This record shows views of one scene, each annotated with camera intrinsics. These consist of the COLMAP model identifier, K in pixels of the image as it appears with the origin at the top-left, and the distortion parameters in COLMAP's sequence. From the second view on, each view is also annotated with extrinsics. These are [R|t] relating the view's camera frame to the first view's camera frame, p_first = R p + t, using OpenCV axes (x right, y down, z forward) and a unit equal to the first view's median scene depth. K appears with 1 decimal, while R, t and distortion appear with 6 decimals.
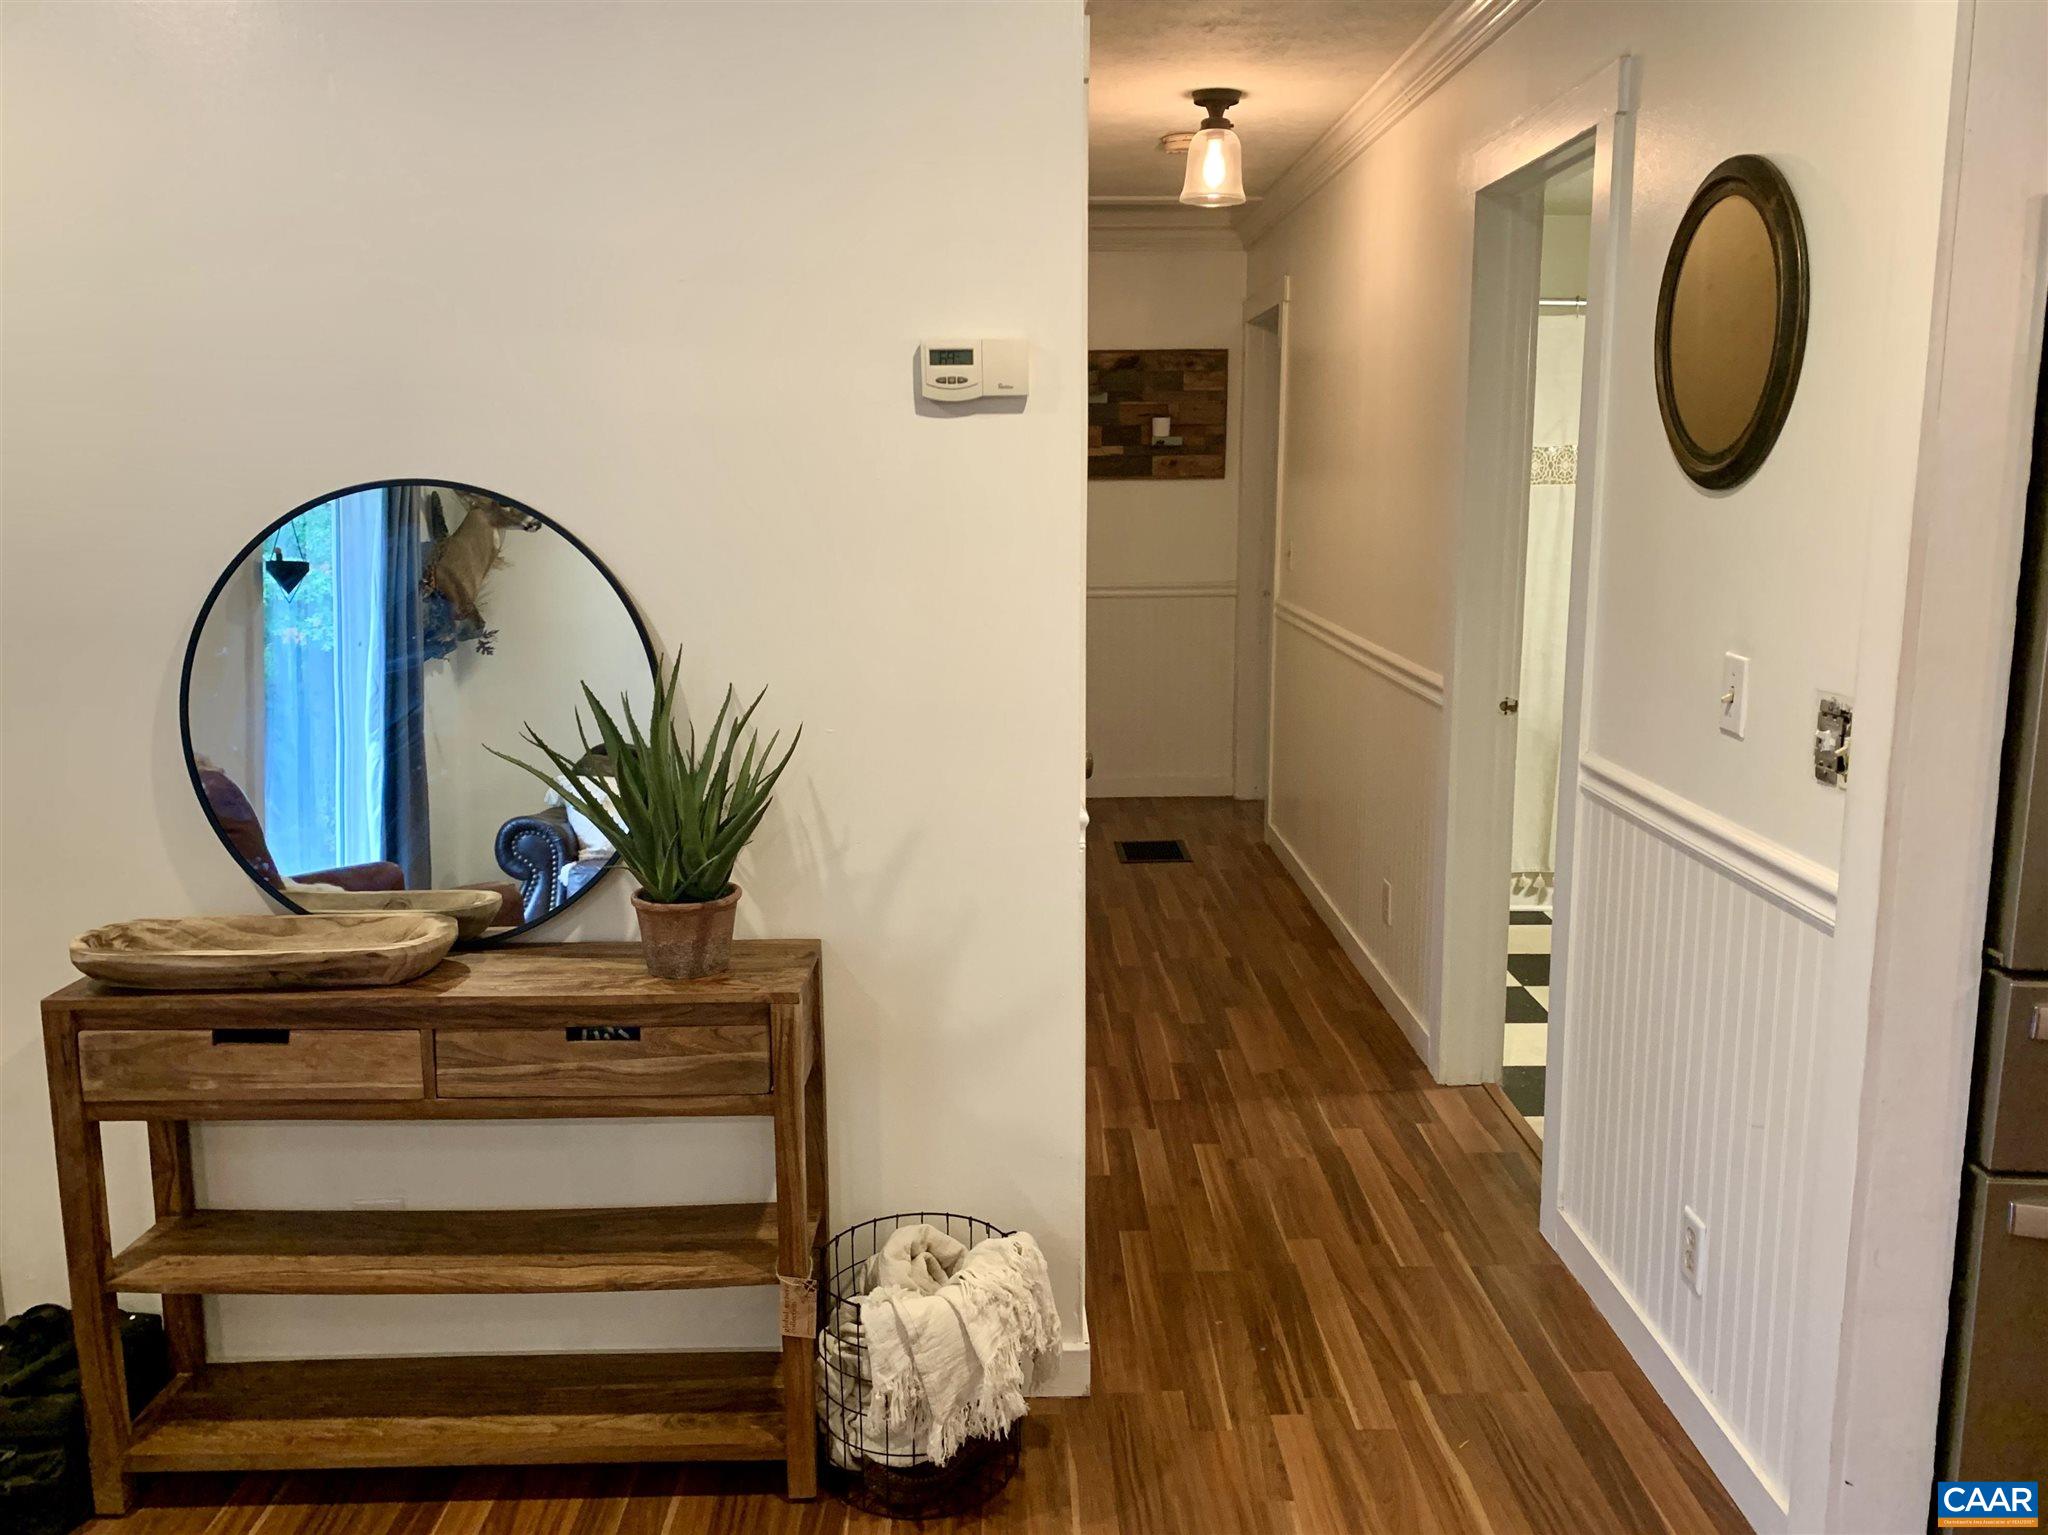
lens RADIAL K [[1589.4, 0, 1022.1], [0, 1589.4, 761.6], [0, 0, 1]] dist [0.042273, -0.025548]
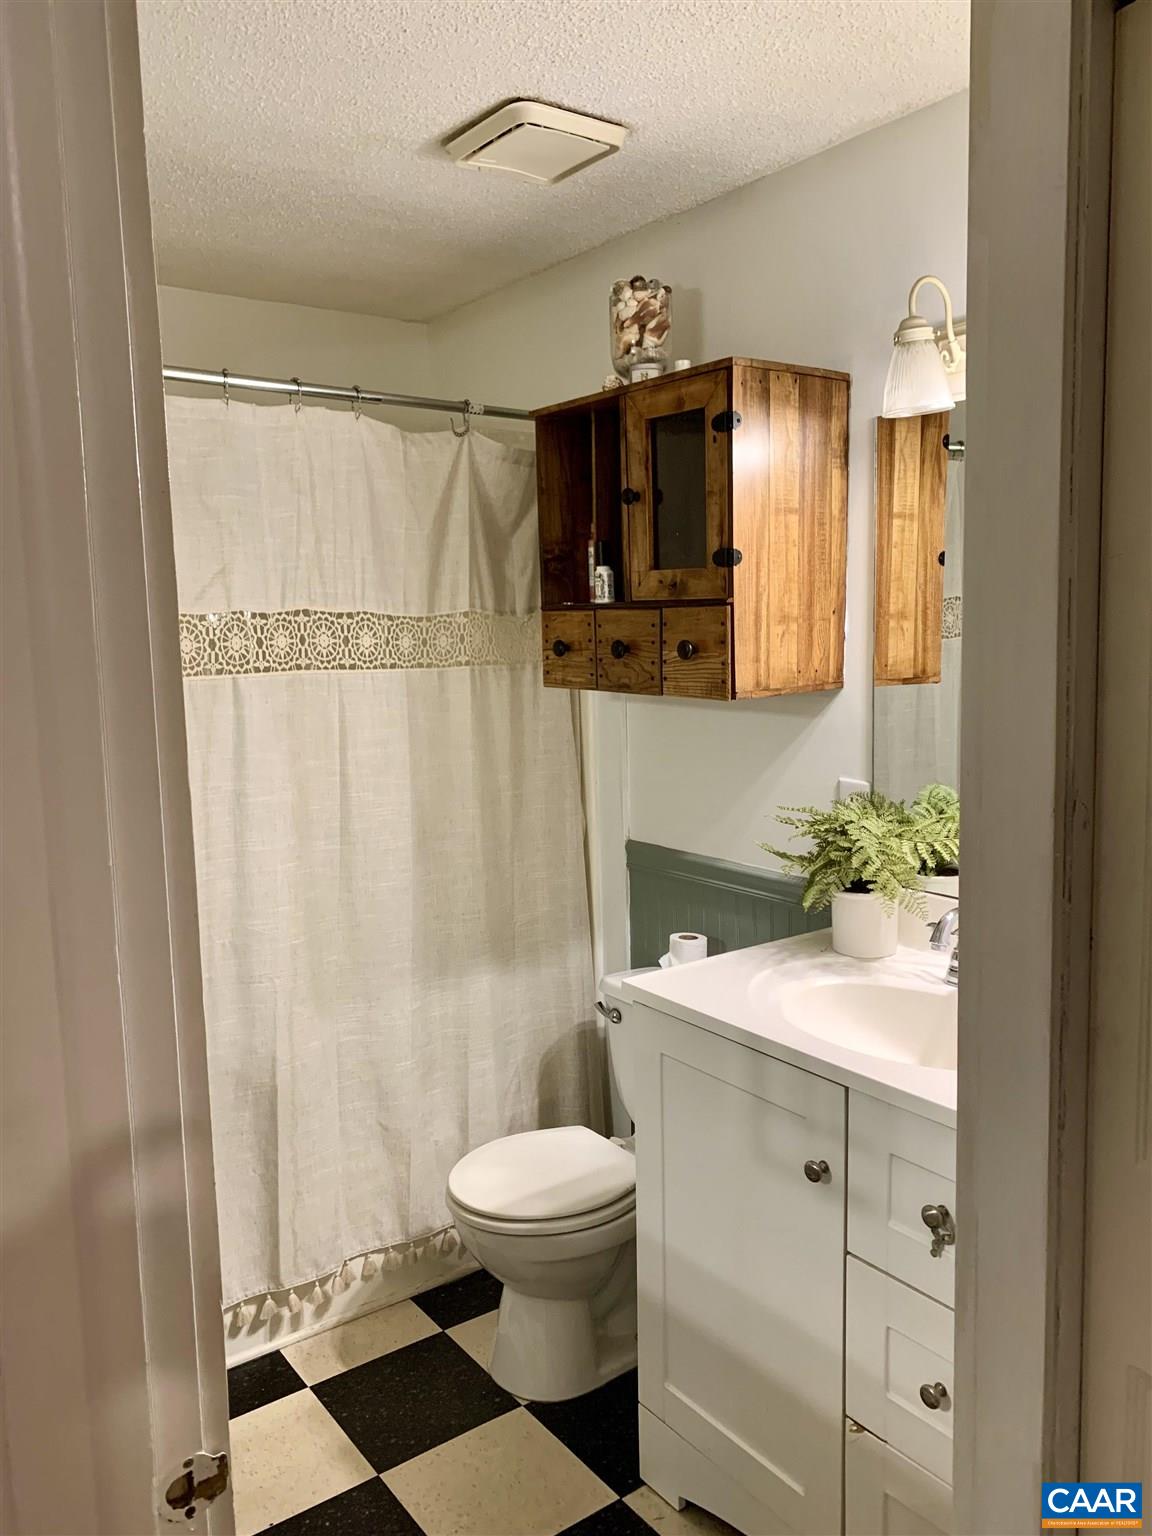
lens RADIAL K [[1192.0, 0, 574.8], [0, 1192.0, 767.4], [0, 0, 1]] dist [0.042273, -0.025548]
pose [[0.813772, -0.087380, 0.574578, 0.170638], [0.120926, 0.992453, -0.020338, -0.108200], [-0.568465, 0.086032, 0.818197, 0.531766]]
